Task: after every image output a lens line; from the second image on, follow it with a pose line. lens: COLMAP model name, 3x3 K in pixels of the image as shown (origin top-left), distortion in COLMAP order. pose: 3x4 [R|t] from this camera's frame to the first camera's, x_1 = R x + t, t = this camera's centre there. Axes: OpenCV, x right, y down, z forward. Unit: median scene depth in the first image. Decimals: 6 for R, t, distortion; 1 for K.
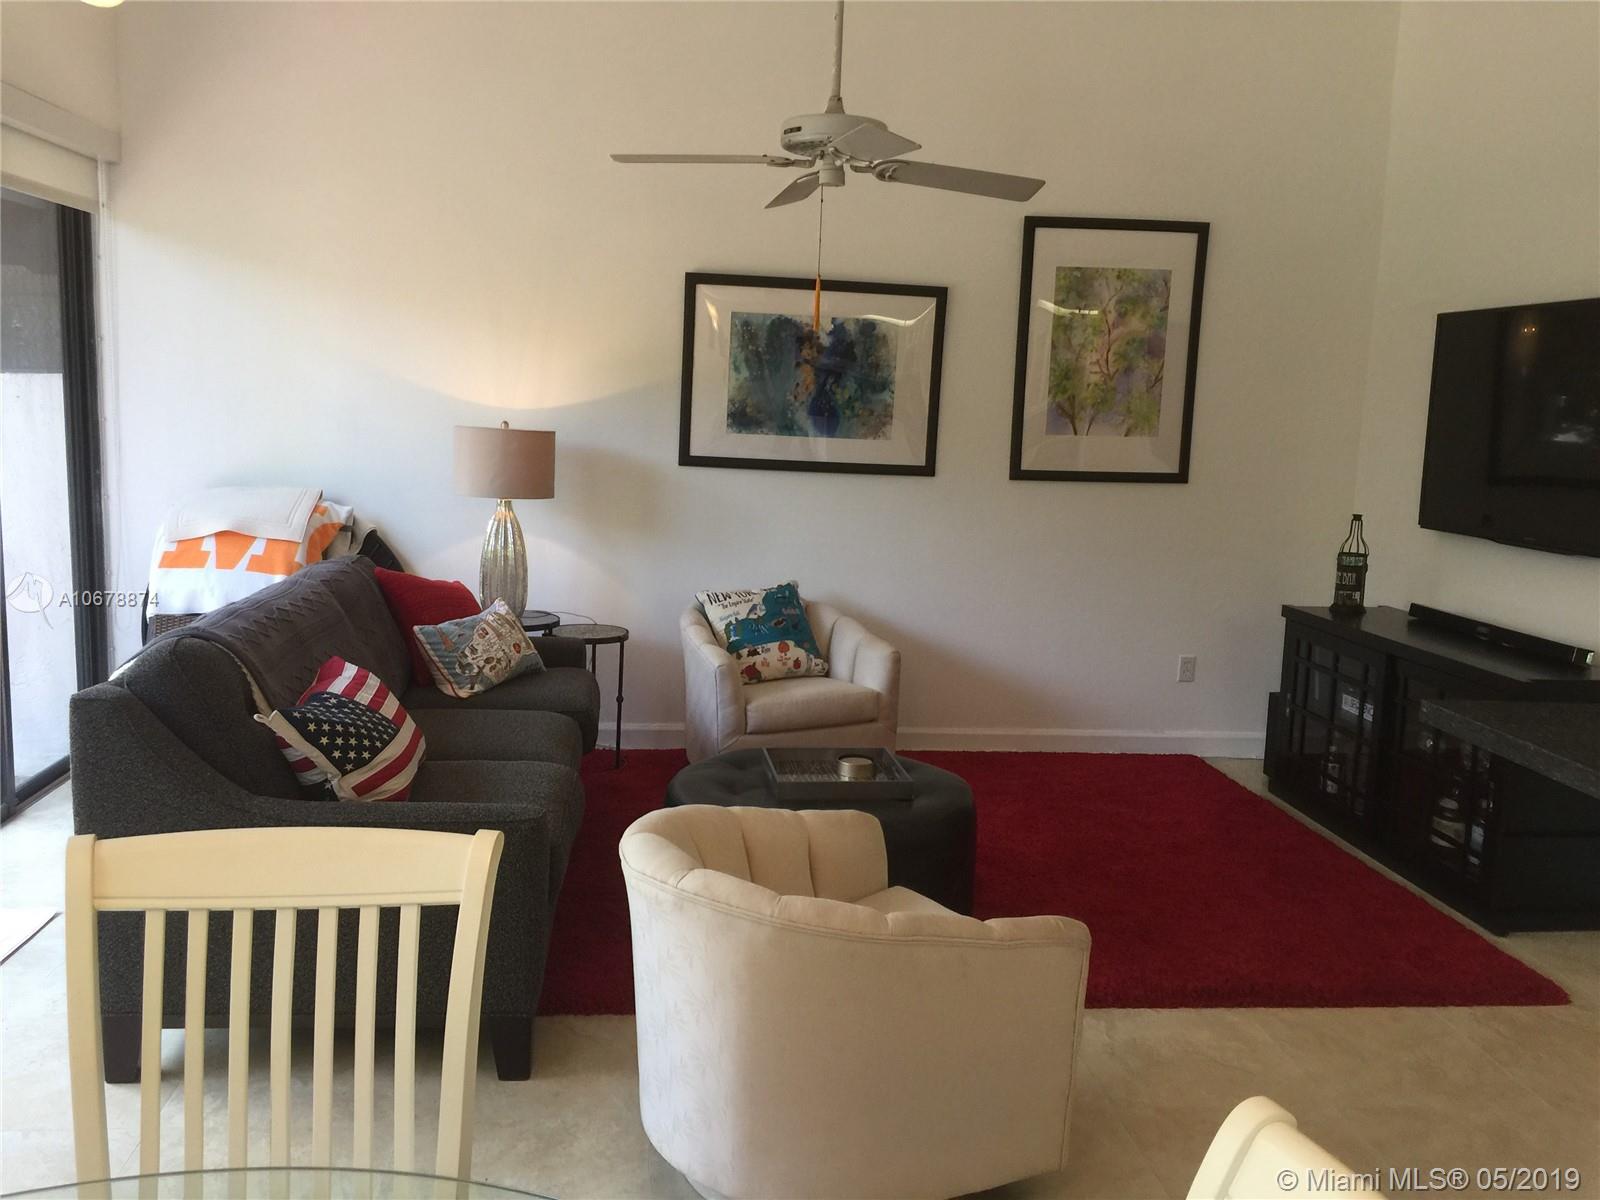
lens RADIAL K [[1372.7, 0, 785.0], [0, 1372.7, 594.1], [0, 0, 1]] dist [0.070696, -0.098593]
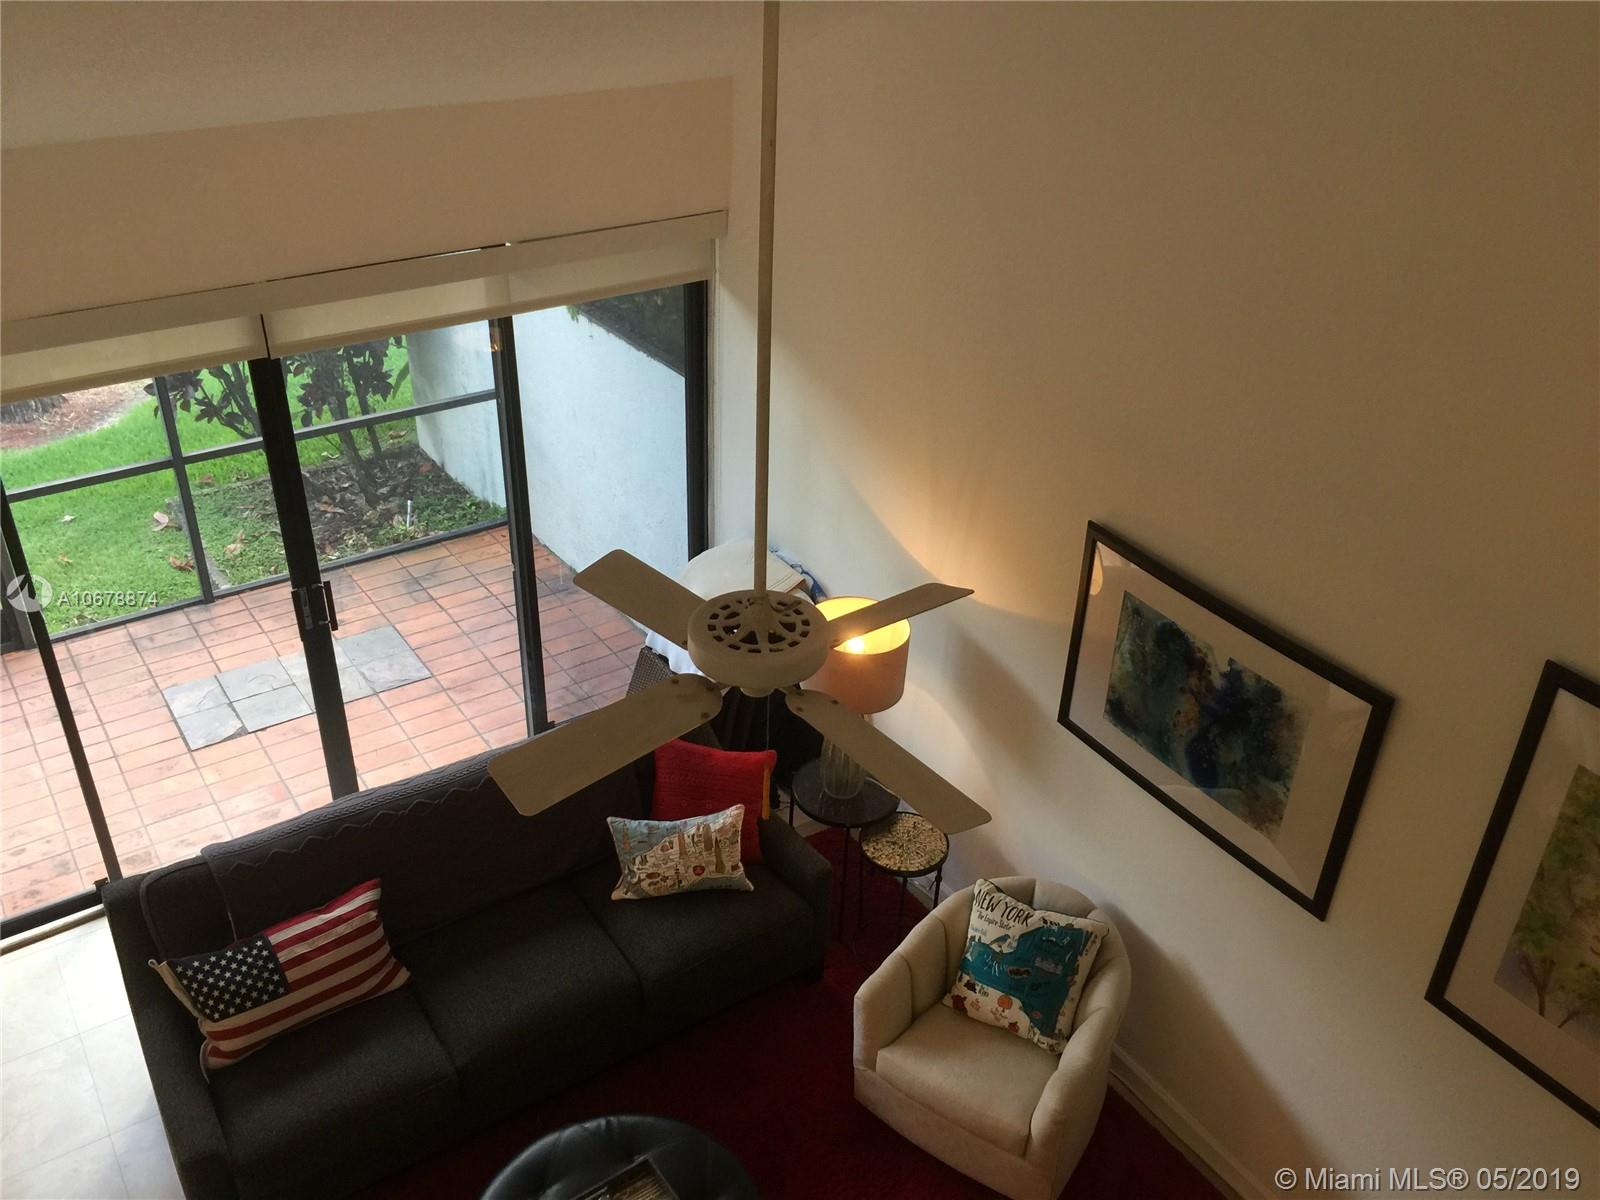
lens RADIAL K [[1372.7, 0, 804.7], [0, 1372.7, 588.3], [0, 0, 1]] dist [0.070696, -0.098593]
pose [[0.481118, 0.436928, -0.760012, 0.441234], [-0.144378, 0.894599, 0.422904, -0.492640], [0.864685, -0.093738, 0.493491, 0.477324]]
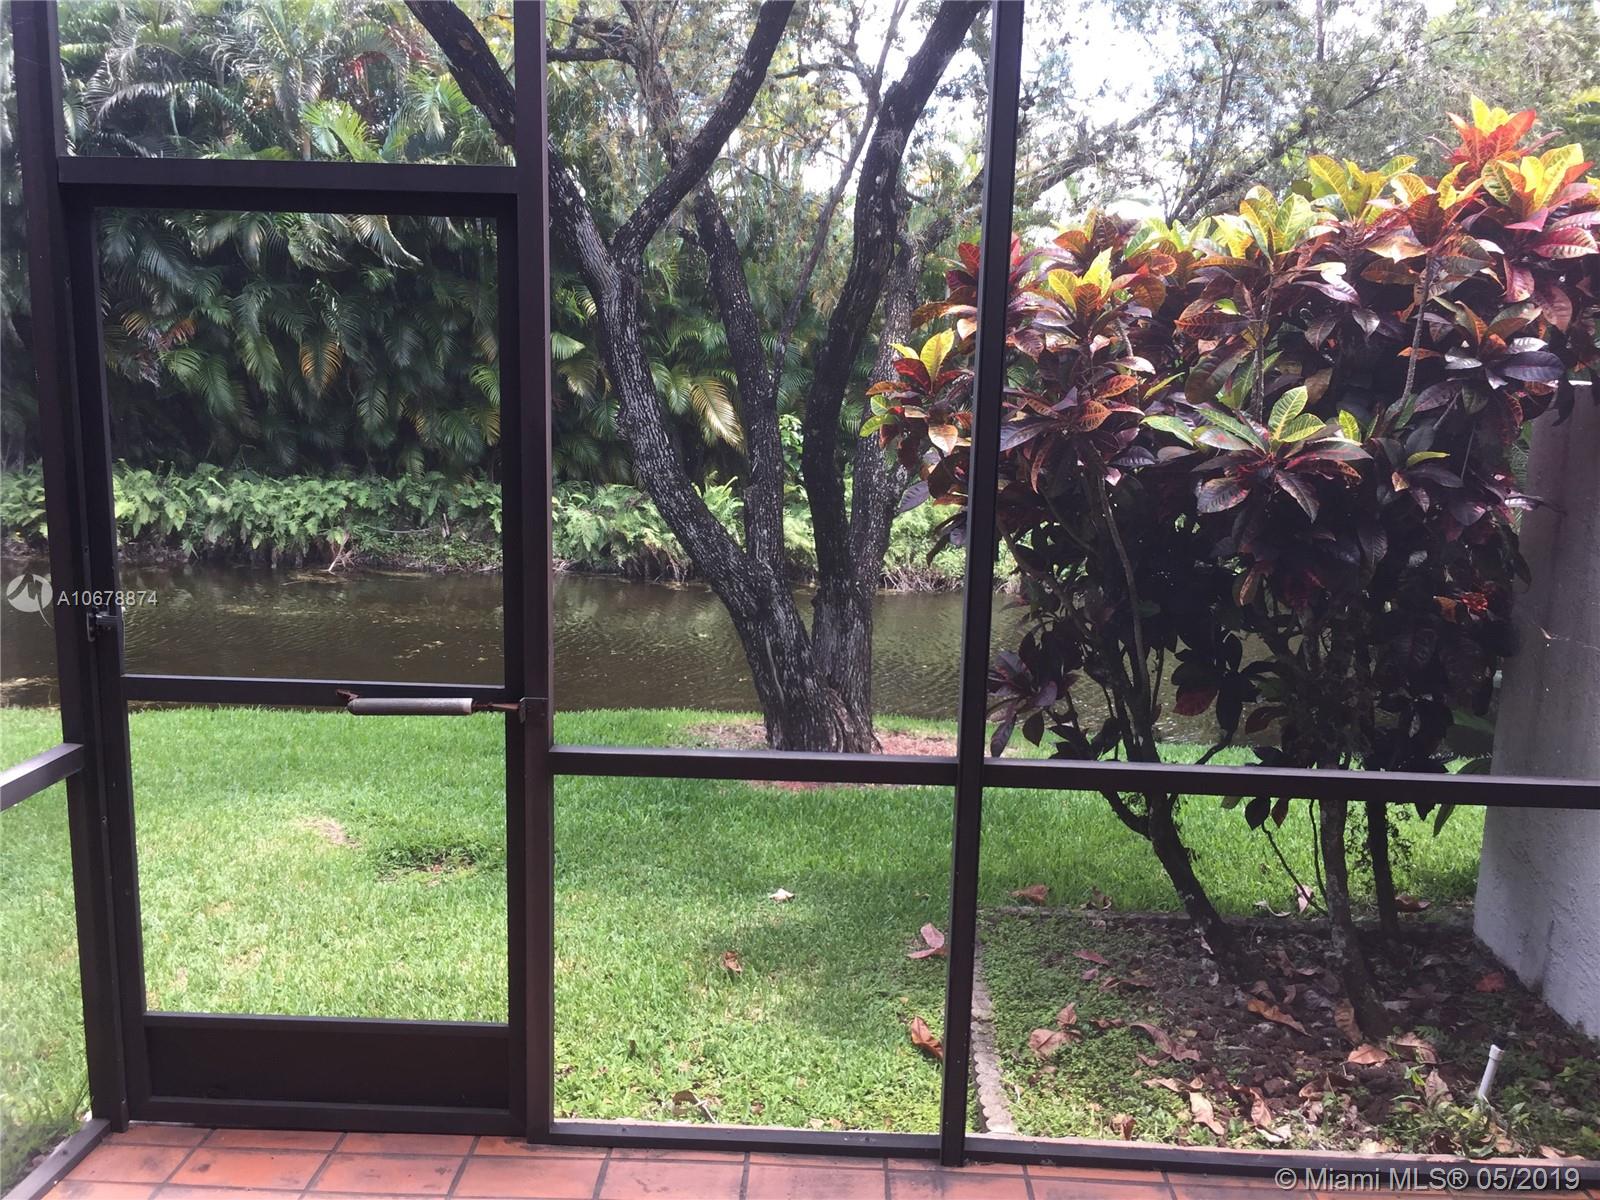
lens RADIAL K [[1372.7, 0, 800.1], [0, 1372.7, 595.6], [0, 0, 1]] dist [0.070696, -0.098593]
pose [[-0.135920, 0.144283, -0.980157, -0.385419], [-0.174472, 0.970390, 0.167040, -0.101734], [0.975236, 0.193714, -0.106722, 0.602257]]
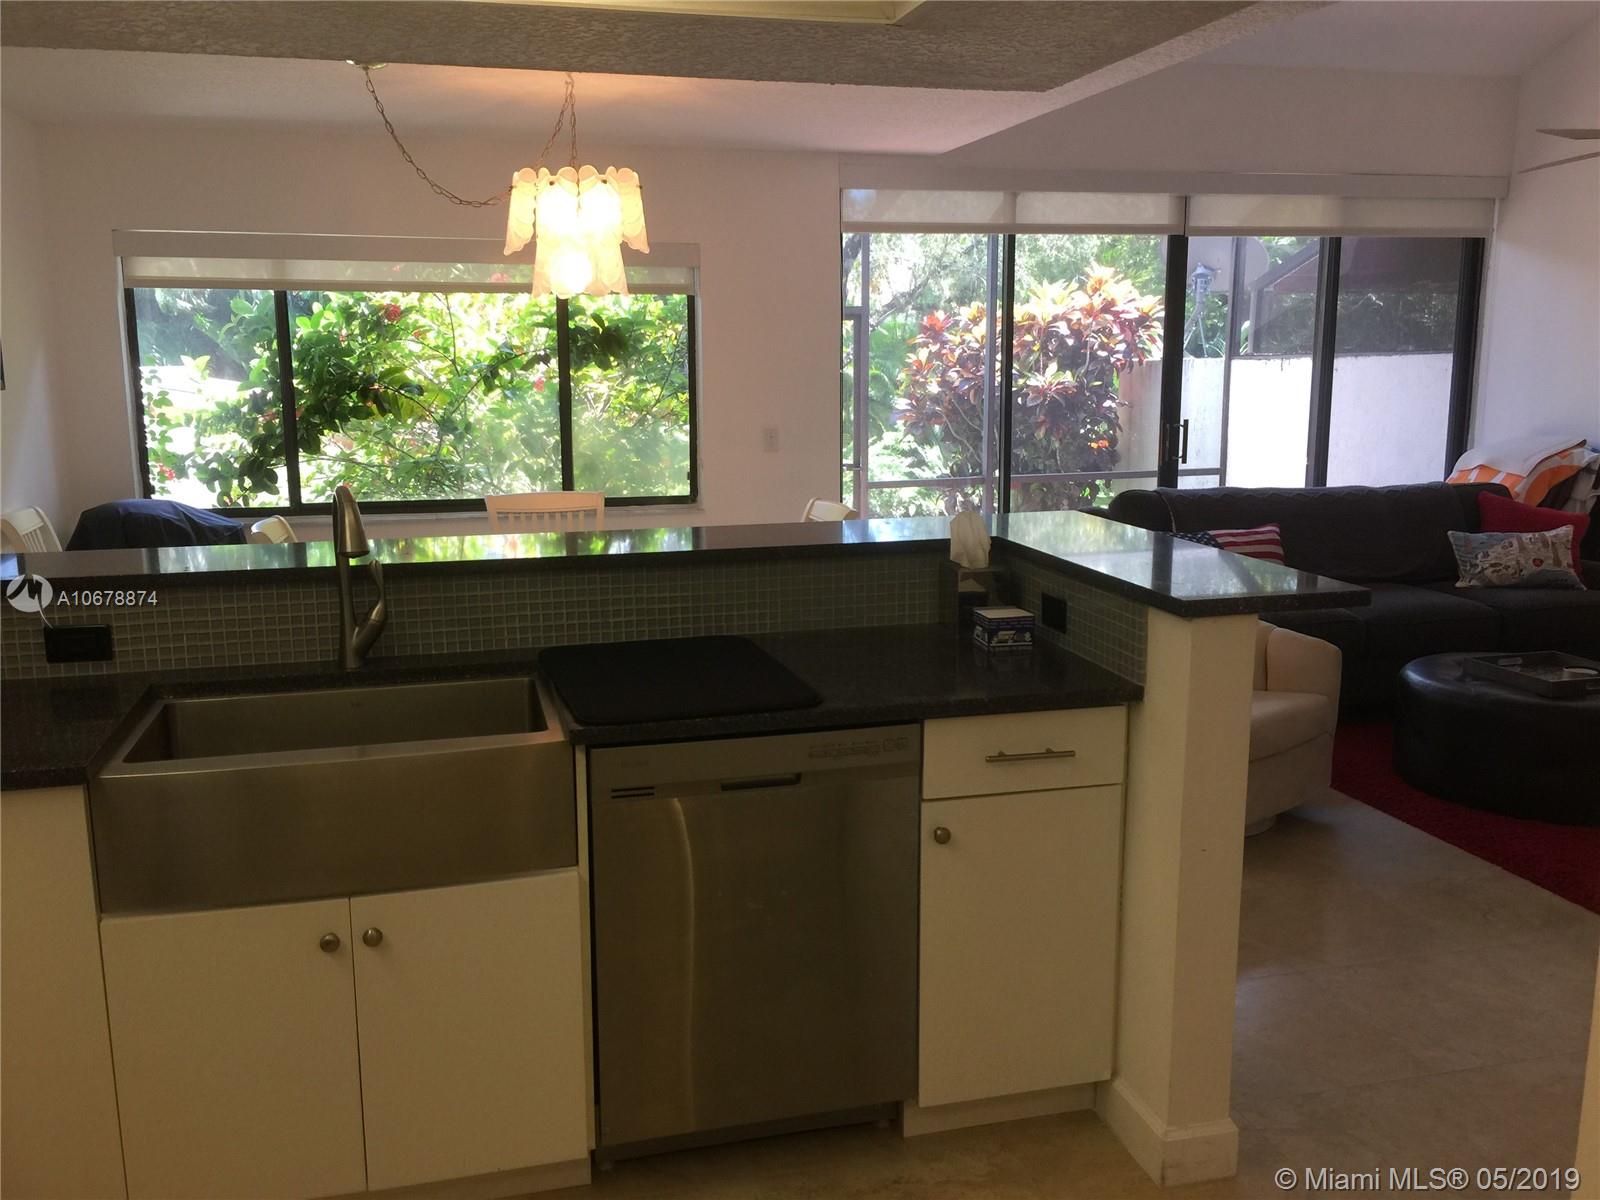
lens RADIAL K [[1372.7, 0, 785.0], [0, 1372.7, 599.0], [0, 0, 1]] dist [0.070696, -0.098593]
pose [[0.150488, 0.138716, -0.978832, 0.764974], [-0.130977, 0.984177, 0.119337, 0.009114], [0.979897, 0.110246, 0.166276, 0.110819]]
